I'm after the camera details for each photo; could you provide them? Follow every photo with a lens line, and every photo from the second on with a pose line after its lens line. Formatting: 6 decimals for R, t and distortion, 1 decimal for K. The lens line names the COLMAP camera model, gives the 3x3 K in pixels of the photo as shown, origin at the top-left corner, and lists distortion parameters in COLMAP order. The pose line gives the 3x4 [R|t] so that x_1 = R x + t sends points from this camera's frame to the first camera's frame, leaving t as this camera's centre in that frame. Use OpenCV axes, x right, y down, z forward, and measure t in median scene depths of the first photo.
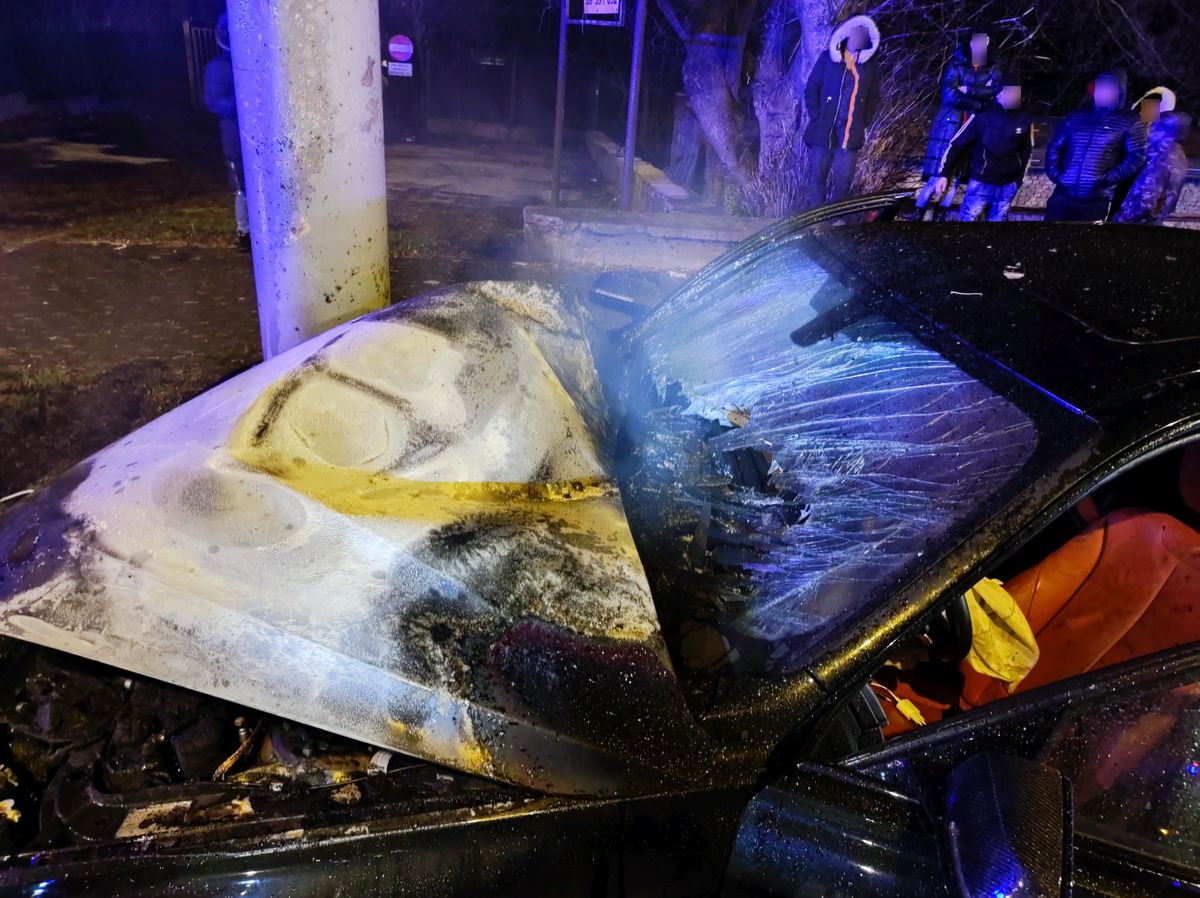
lens RADIAL K [[876.1, 0, 606.8], [0, 876.1, 451.0], [0, 0, 1]] dist [0.037894, -0.040502]
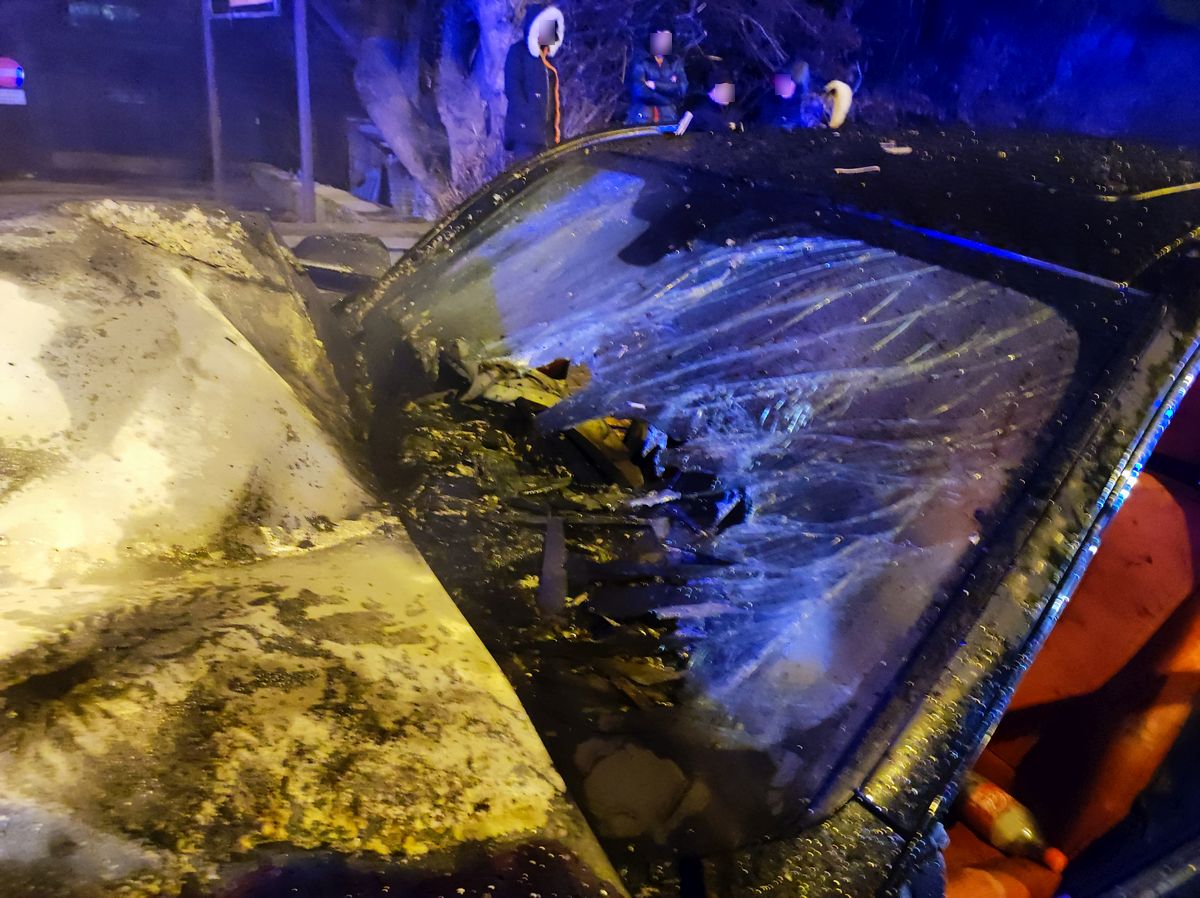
lens RADIAL K [[876.1, 0, 606.5], [0, 876.1, 443.6], [0, 0, 1]] dist [0.037894, -0.040502]
pose [[0.940303, -0.125280, 0.316441, -0.034199], [0.139728, 0.989916, -0.023289, 0.028841], [-0.310333, 0.066114, 0.948326, 0.427287]]
